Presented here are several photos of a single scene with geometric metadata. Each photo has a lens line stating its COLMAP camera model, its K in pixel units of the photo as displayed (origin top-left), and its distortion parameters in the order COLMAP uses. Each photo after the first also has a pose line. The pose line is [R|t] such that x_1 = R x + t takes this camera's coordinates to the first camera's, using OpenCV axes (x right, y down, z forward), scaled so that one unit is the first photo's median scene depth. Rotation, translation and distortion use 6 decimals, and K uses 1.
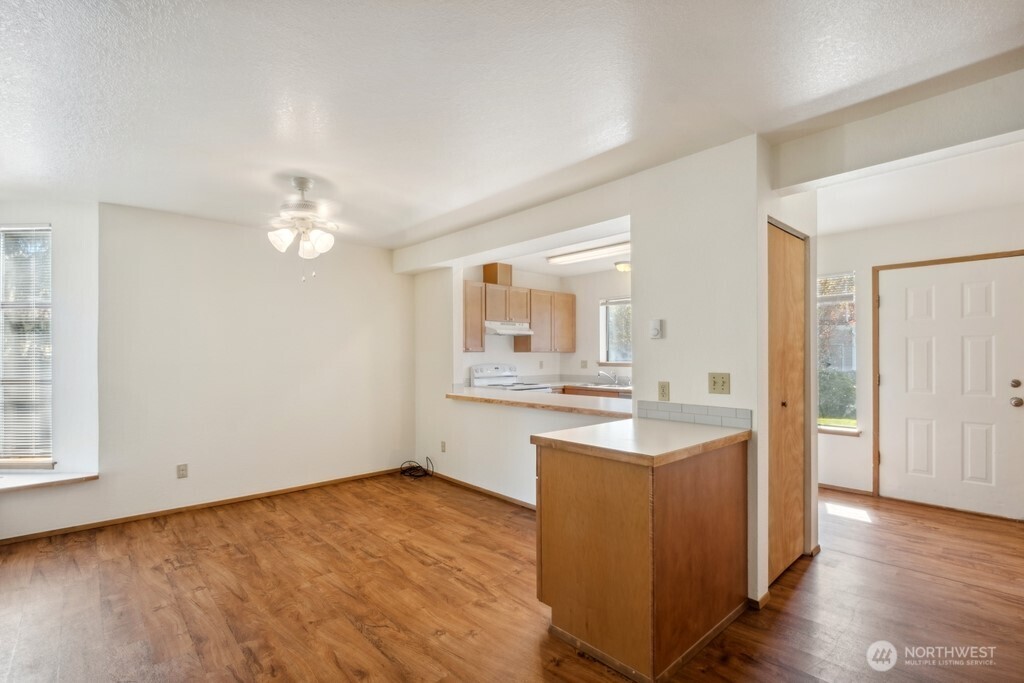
lens RADIAL K [[456.1, 0, 513.3], [0, 456.1, 341.3], [0, 0, 1]] dist [-0.009161, 0.000596]
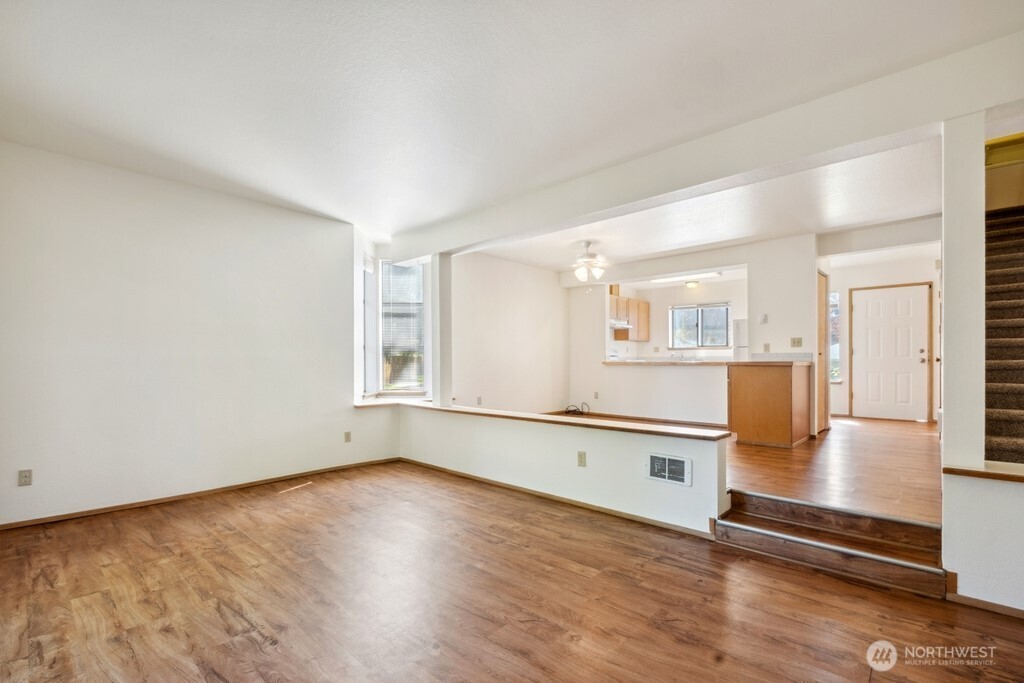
lens RADIAL K [[456.1, 0, 508.3], [0, 456.1, 349.7], [0, 0, 1]] dist [-0.009161, 0.000596]
pose [[0.996880, 0.004470, 0.078809, -0.676725], [-0.004746, 0.999983, 0.003304, 0.075440], [-0.078793, -0.003668, 0.996884, -0.667659]]
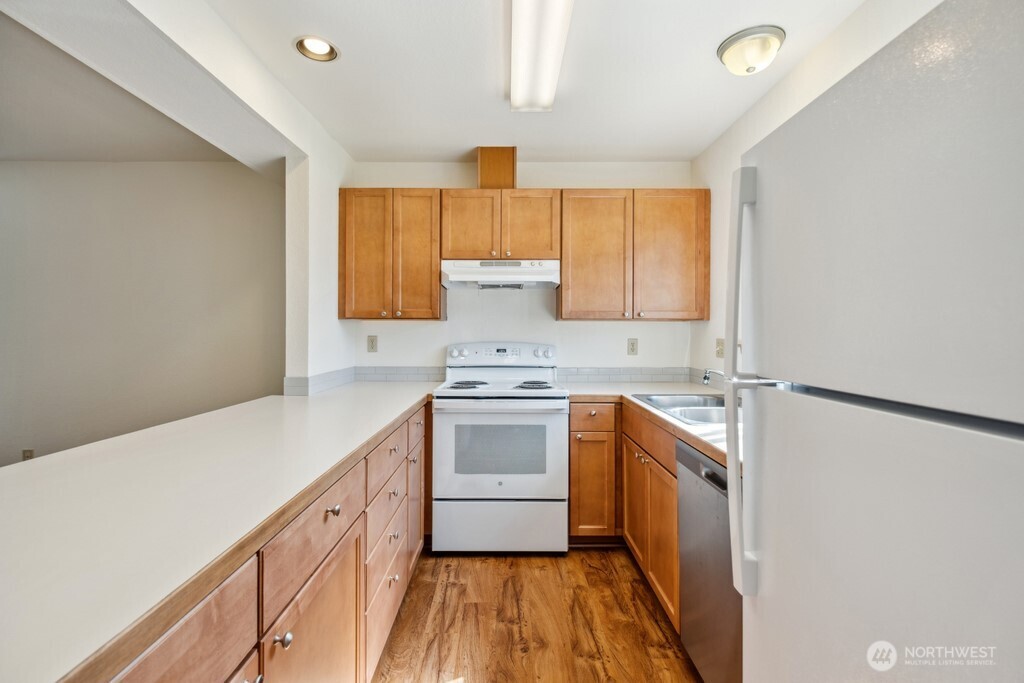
lens RADIAL K [[456.1, 0, 510.2], [0, 456.1, 336.2], [0, 0, 1]] dist [-0.009161, 0.000596]
pose [[0.732411, 0.005416, -0.680841, 0.468815], [0.015169, 0.999590, 0.024270, 0.041803], [0.680694, -0.028104, 0.732029, 0.861306]]
